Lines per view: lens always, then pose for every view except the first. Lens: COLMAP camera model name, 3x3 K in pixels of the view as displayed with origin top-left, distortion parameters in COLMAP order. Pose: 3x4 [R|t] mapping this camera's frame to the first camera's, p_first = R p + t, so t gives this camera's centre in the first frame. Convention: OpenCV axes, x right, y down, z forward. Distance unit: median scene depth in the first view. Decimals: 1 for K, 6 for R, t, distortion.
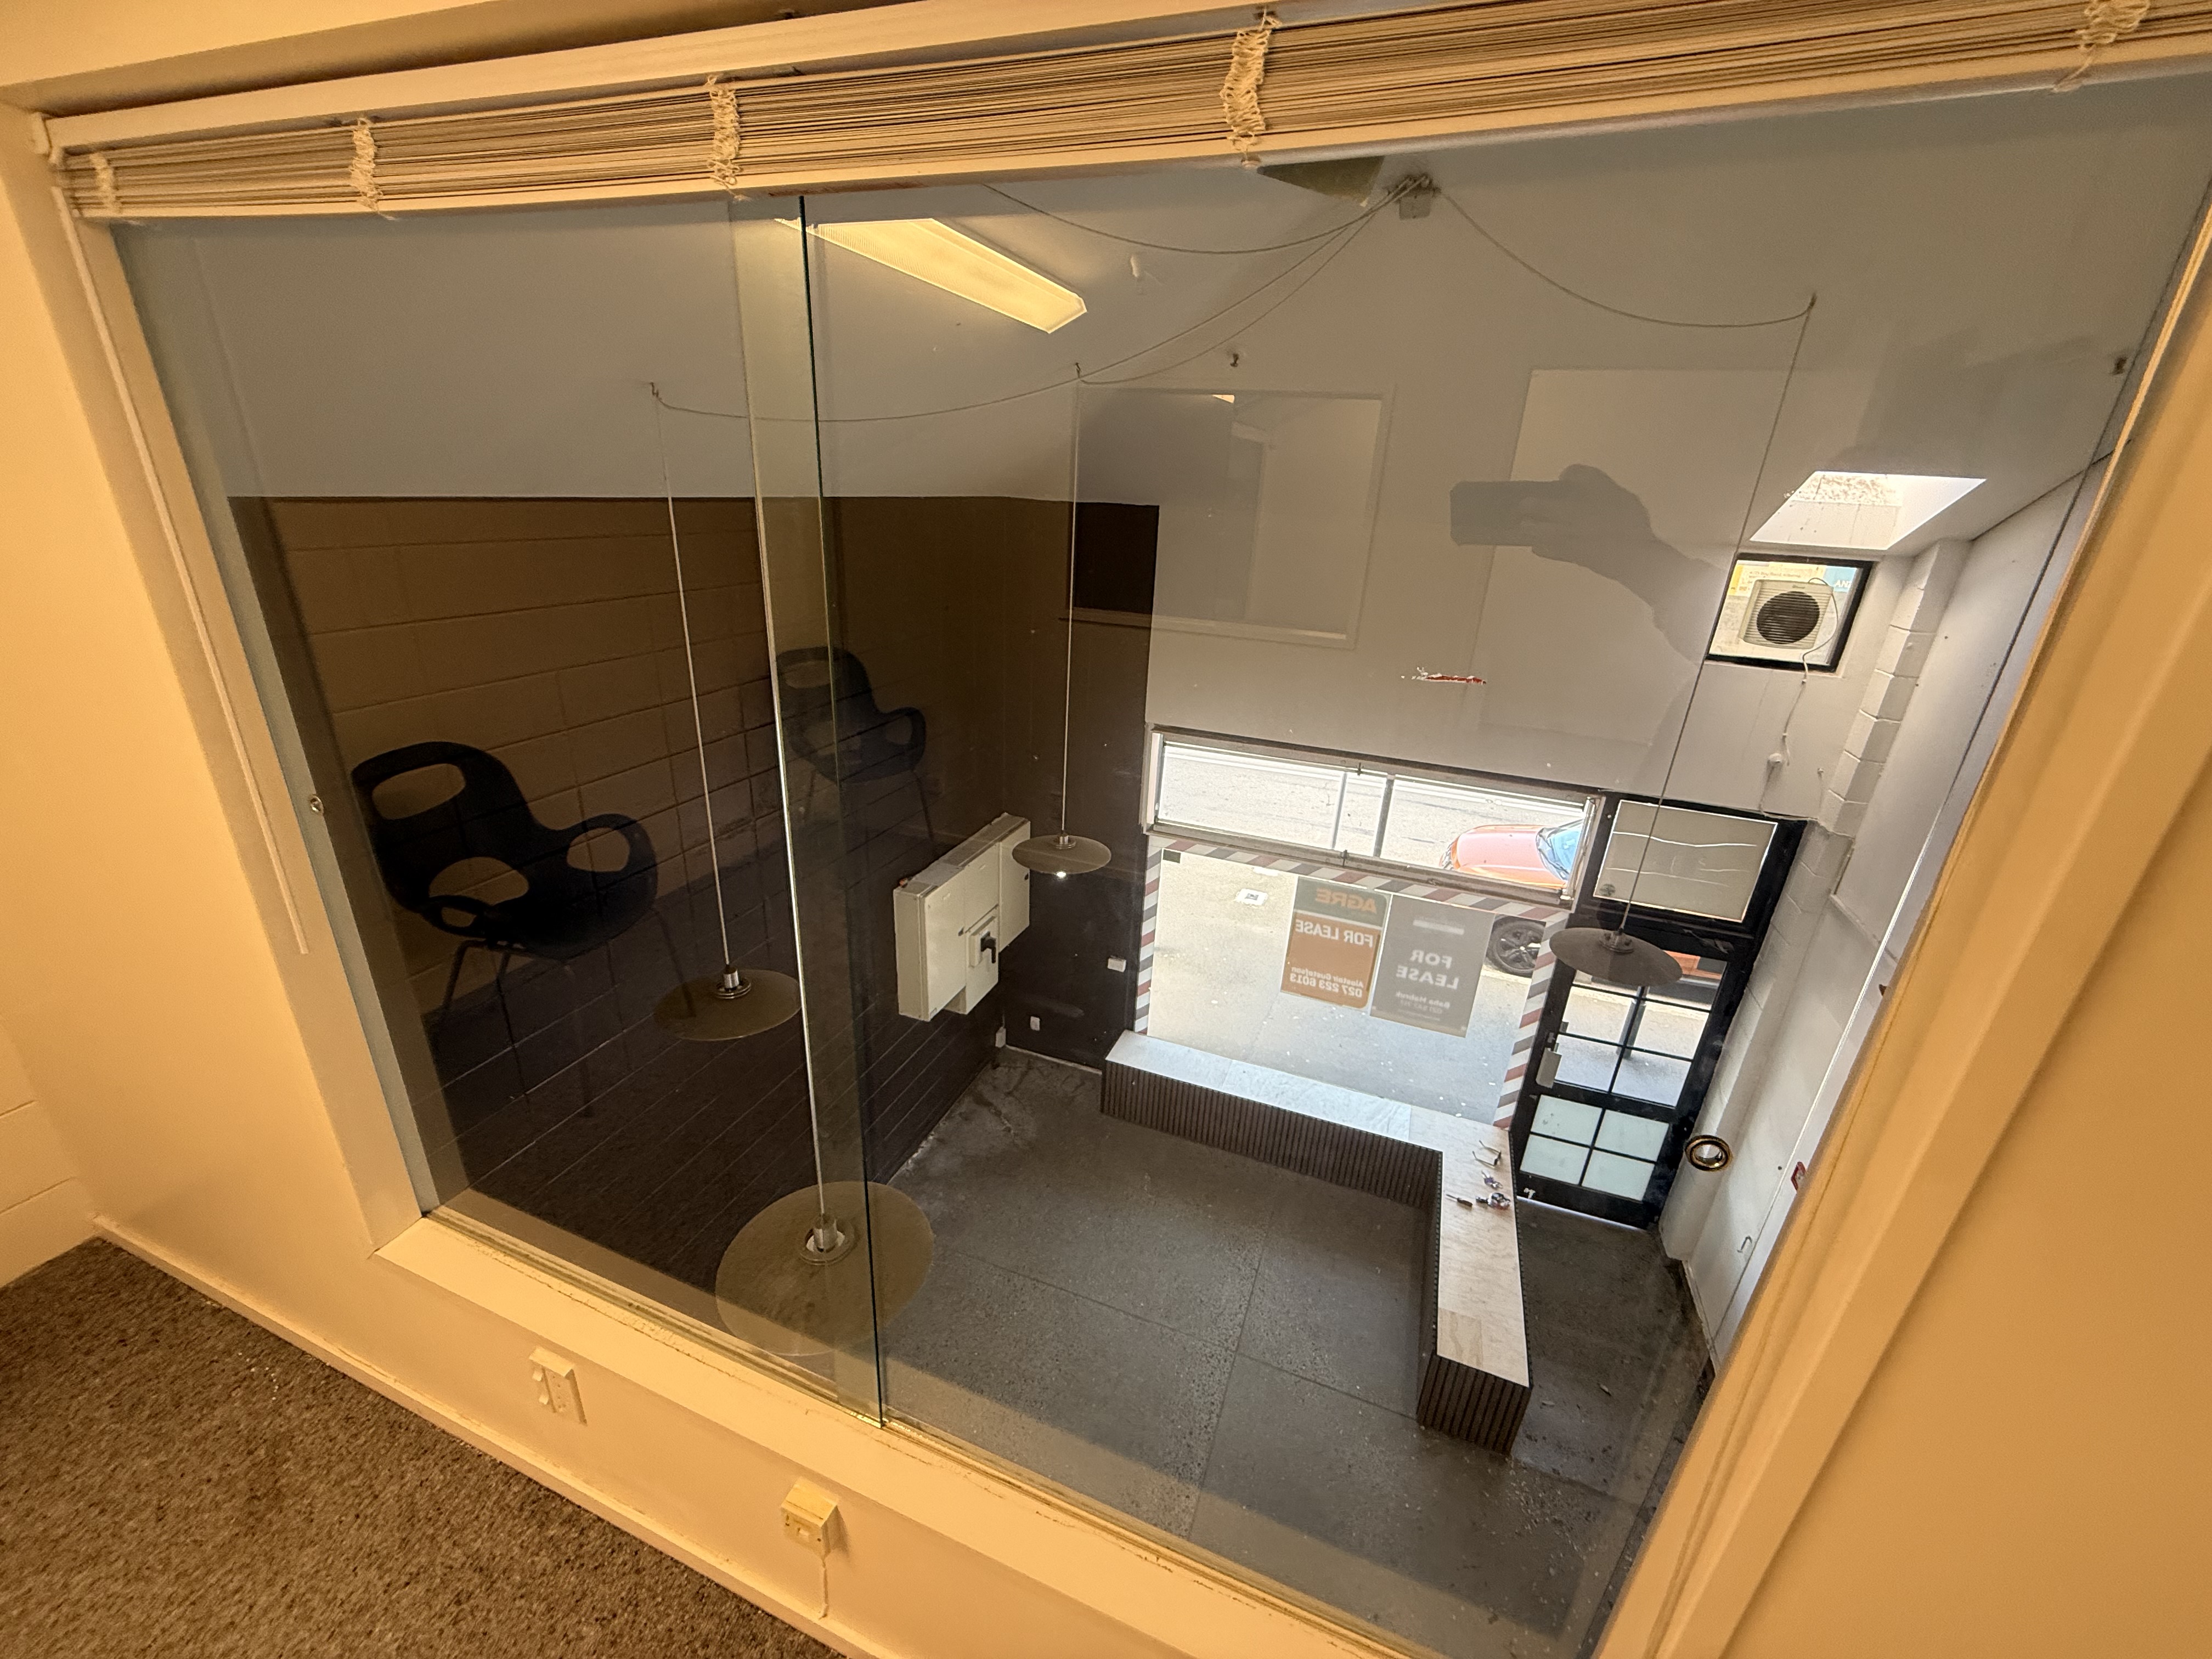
lens RADIAL K [[877.8, 0, 1101.3], [0, 877.8, 841.5], [0, 0, 1]] dist [-0.002288, 0.000260]
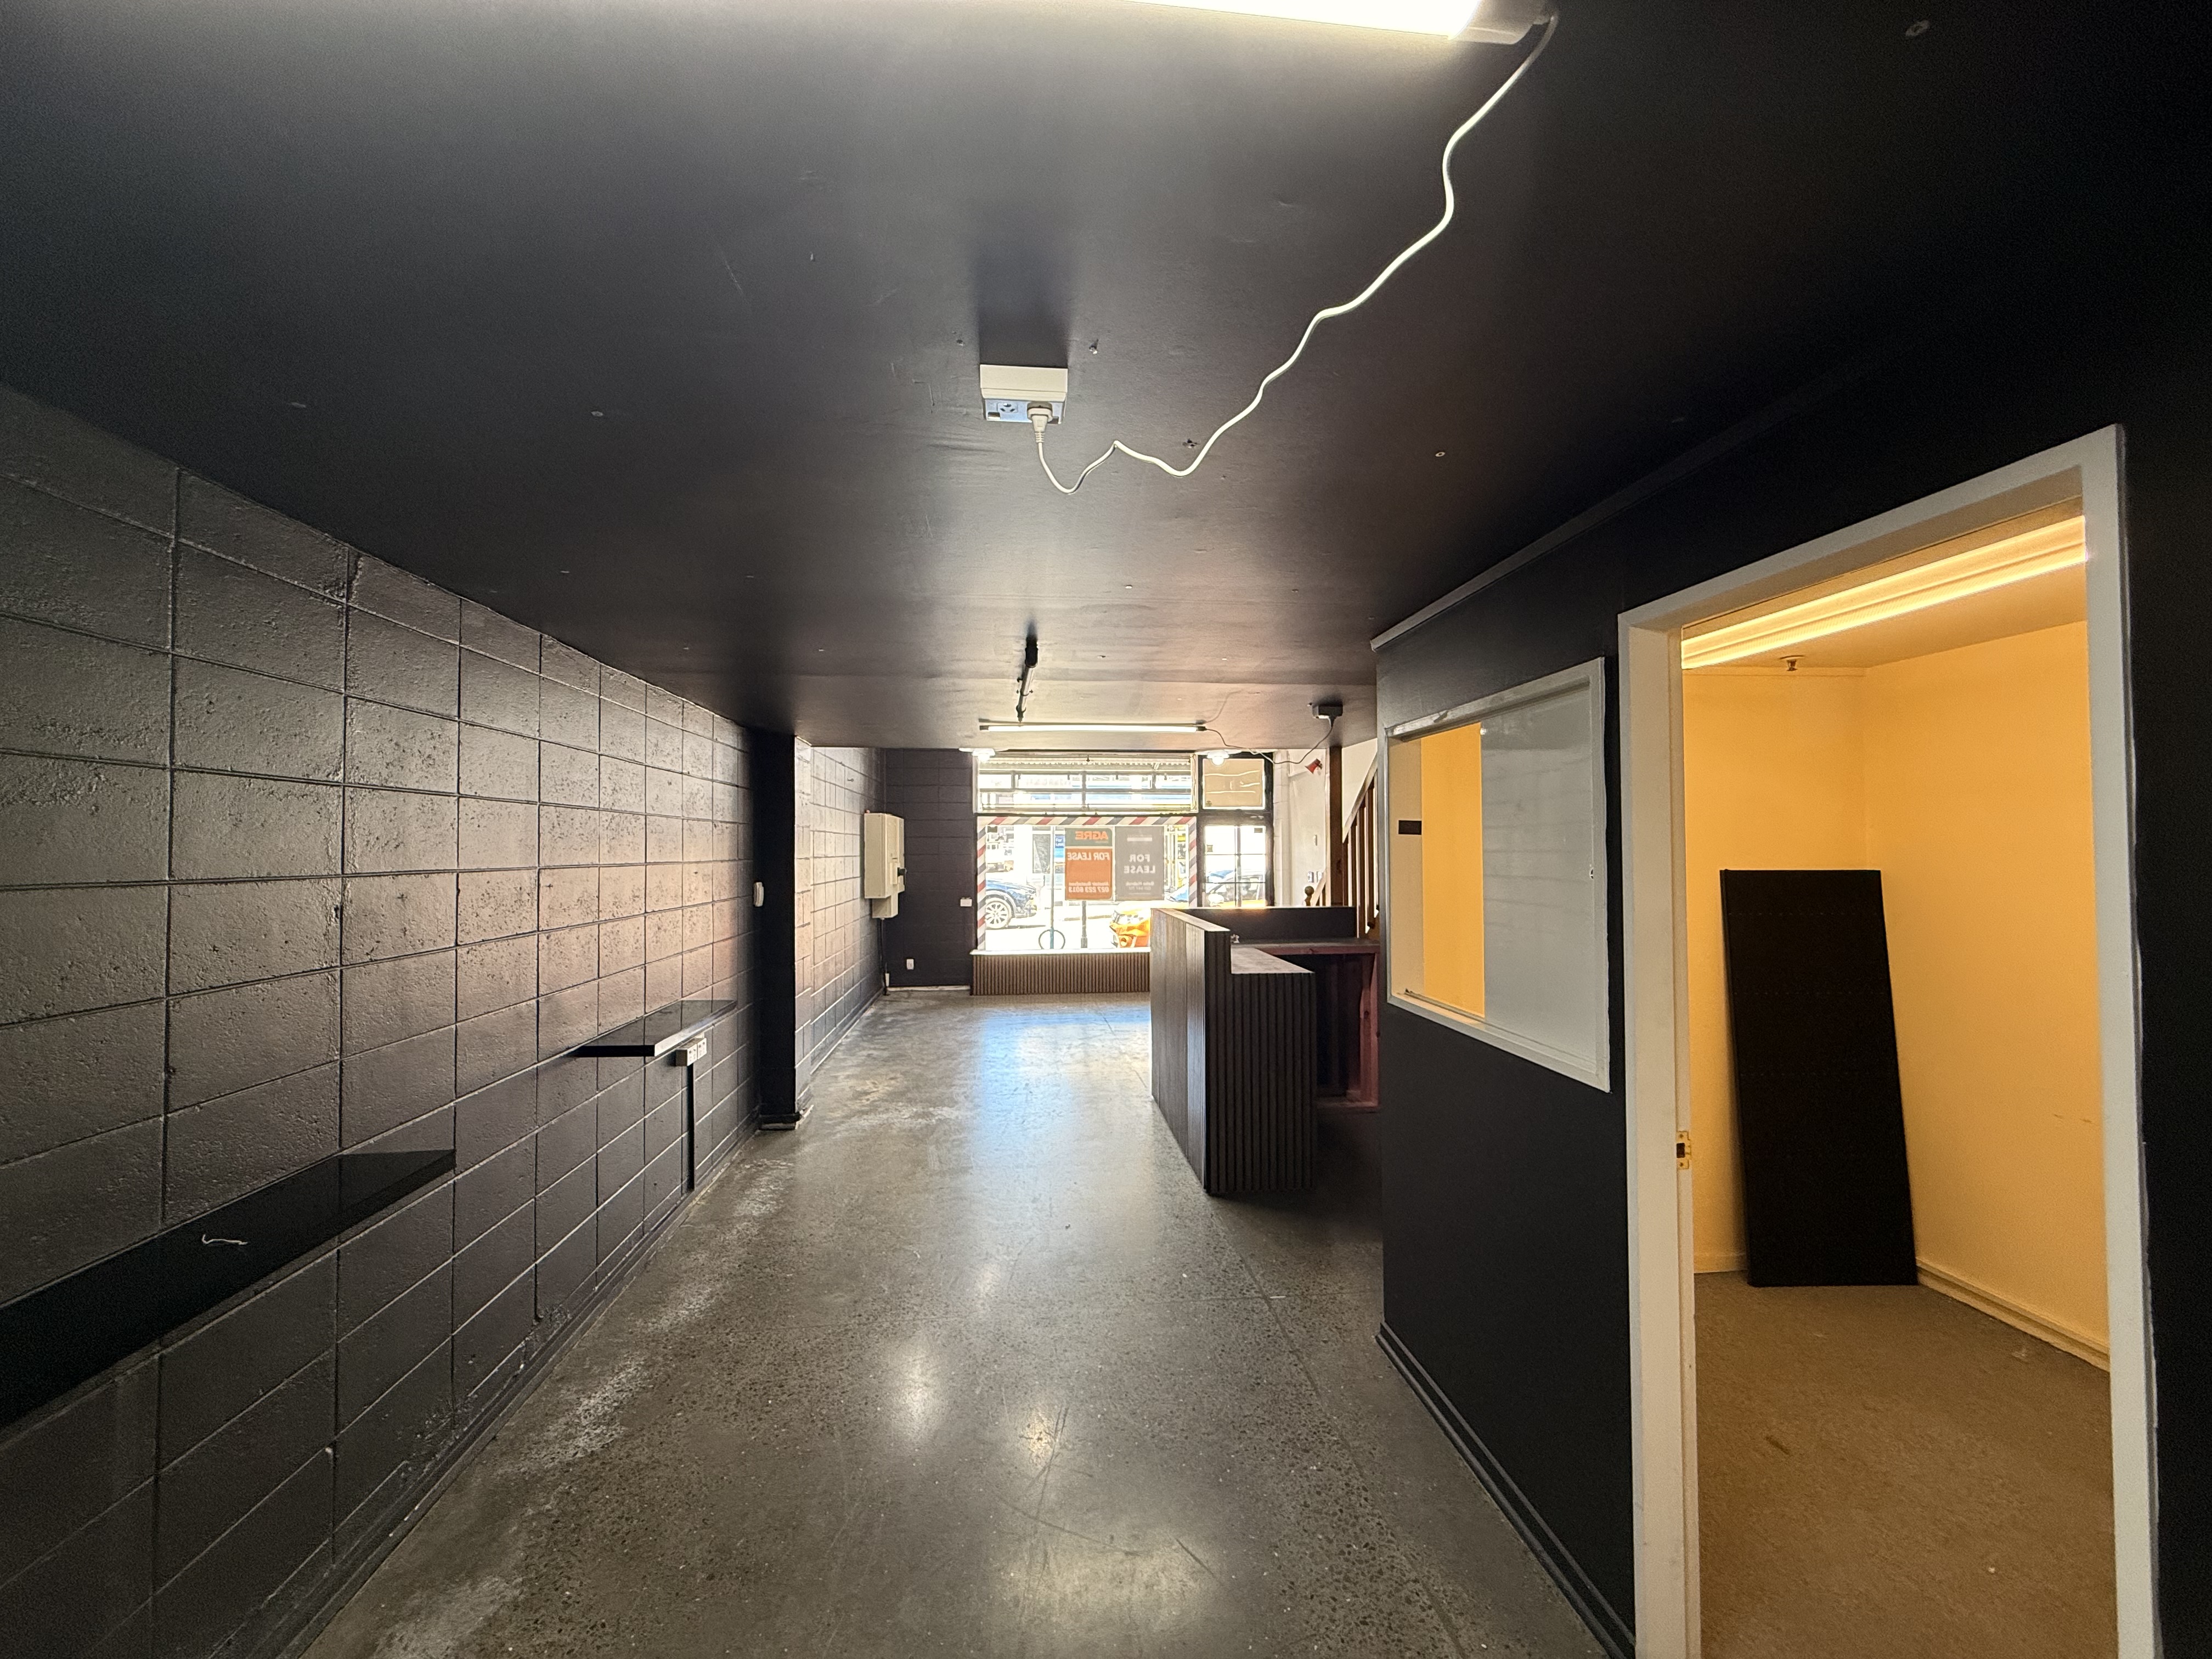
lens RADIAL K [[877.8, 0, 1099.9], [0, 877.8, 834.0], [0, 0, 1]] dist [-0.002288, 0.000260]
pose [[0.898975, -0.043193, 0.435865, -0.516416], [0.212049, 0.913650, -0.346813, 0.716286], [-0.383248, 0.404201, 0.830508, -0.550831]]
